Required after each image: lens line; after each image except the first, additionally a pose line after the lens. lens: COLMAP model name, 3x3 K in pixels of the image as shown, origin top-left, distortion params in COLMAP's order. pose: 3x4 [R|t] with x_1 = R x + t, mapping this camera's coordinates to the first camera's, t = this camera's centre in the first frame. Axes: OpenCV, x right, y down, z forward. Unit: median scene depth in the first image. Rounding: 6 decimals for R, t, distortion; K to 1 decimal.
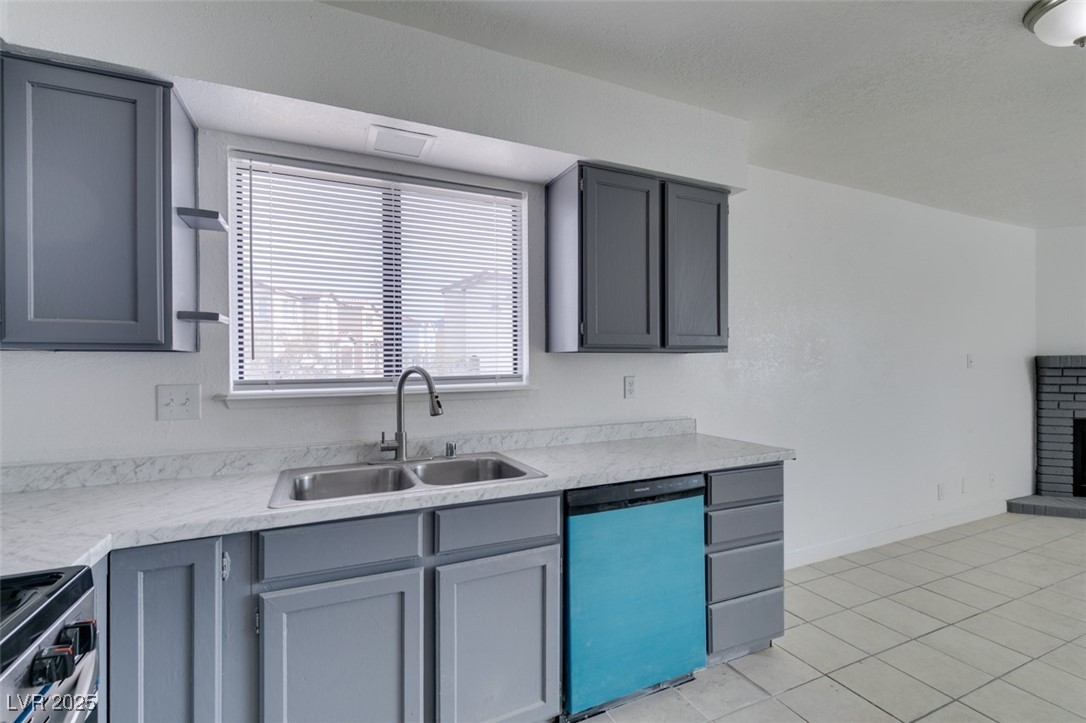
lens RADIAL K [[482.4, 0, 540.0], [0, 482.4, 364.2], [0, 0, 1]] dist [0.000674, 0.000094]
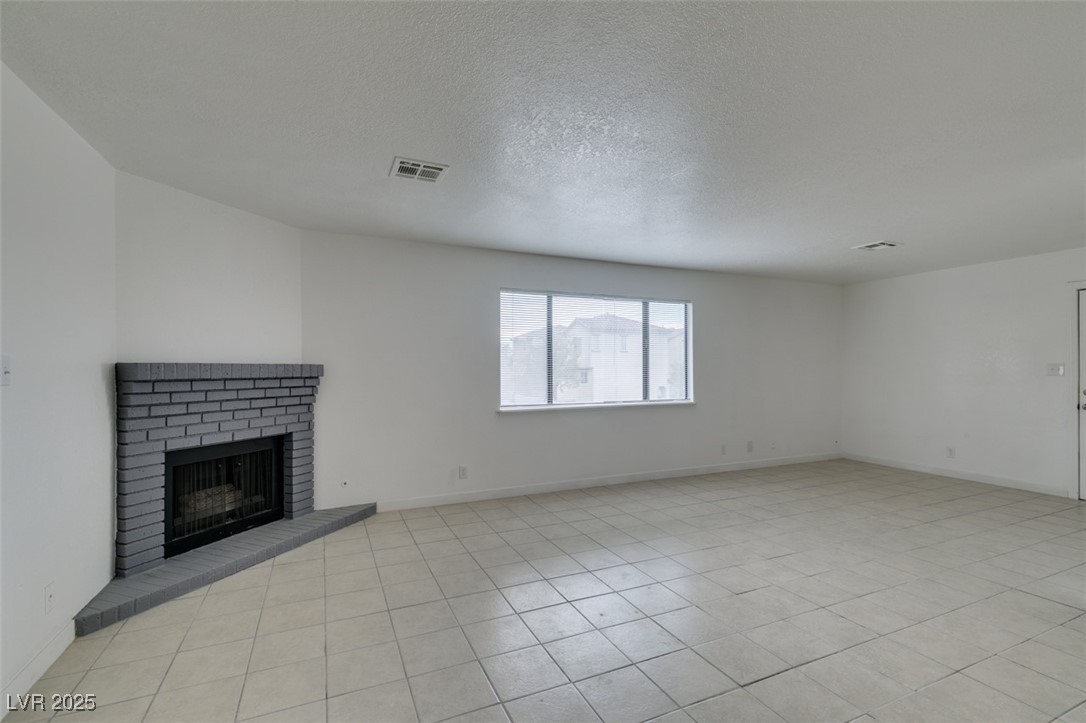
lens RADIAL K [[484.1, 0, 541.6], [0, 484.1, 368.3], [0, 0, 1]] dist [0.003261, -0.000690]
pose [[0.002410, 0.005742, 0.999981, 0.589878], [0.002711, 0.999980, -0.005748, -0.007026], [-0.999993, 0.002725, 0.002394, 0.668826]]
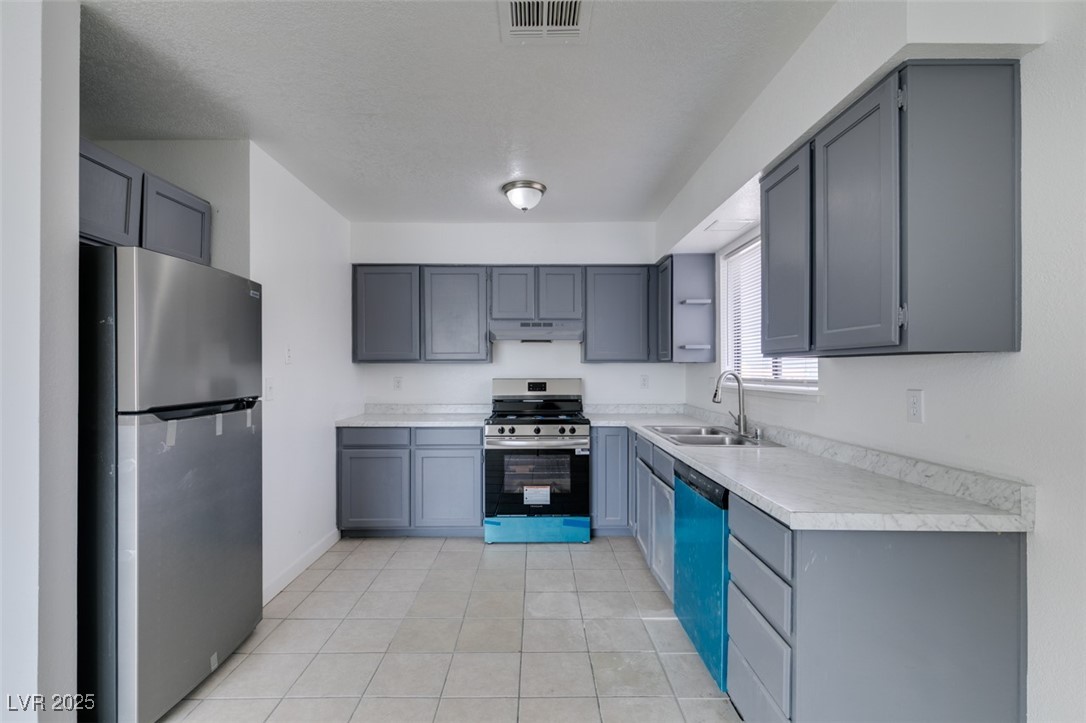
lens RADIAL K [[484.1, 0, 541.6], [0, 484.1, 368.3], [0, 0, 1]] dist [0.003261, -0.000690]
pose [[-0.402985, 0.005263, -0.915192, 0.921733], [0.000028, 0.999984, 0.005738, -0.007041], [0.915207, 0.002287, -0.402978, 0.726482]]
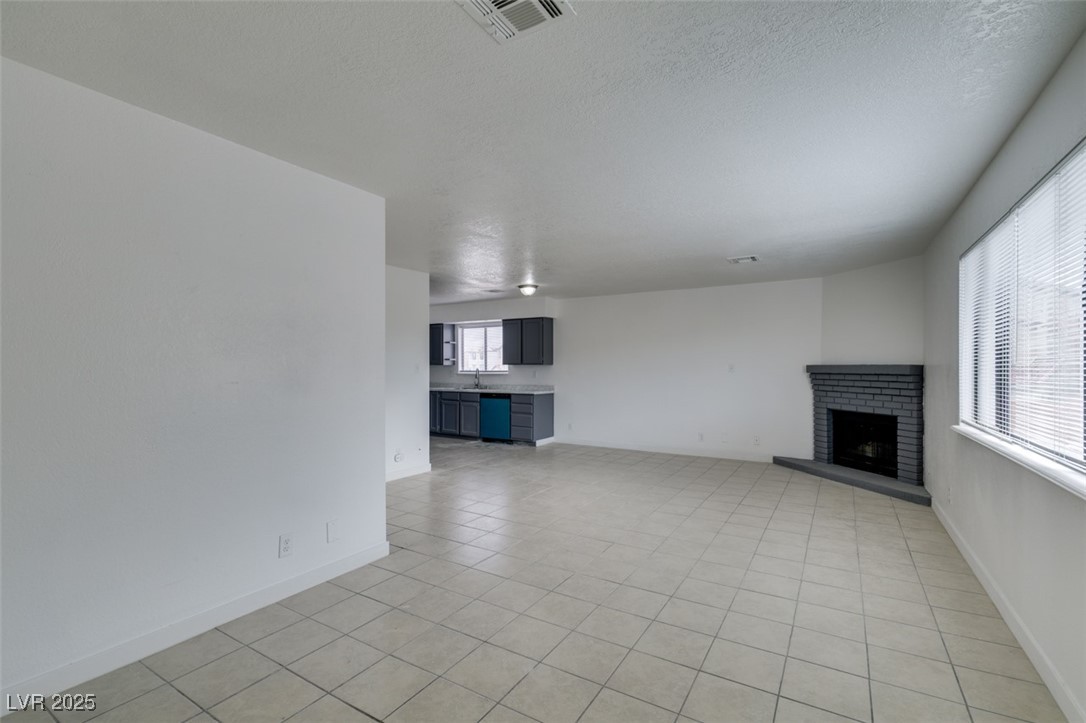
lens RADIAL K [[484.1, 0, 541.6], [0, 484.1, 368.3], [0, 0, 1]] dist [0.003261, -0.000690]
pose [[0.557673, 0.008671, -0.830015, 2.759320], [-0.005041, 0.999962, 0.007060, -0.020840], [0.830045, 0.000247, 0.557696, -0.776571]]
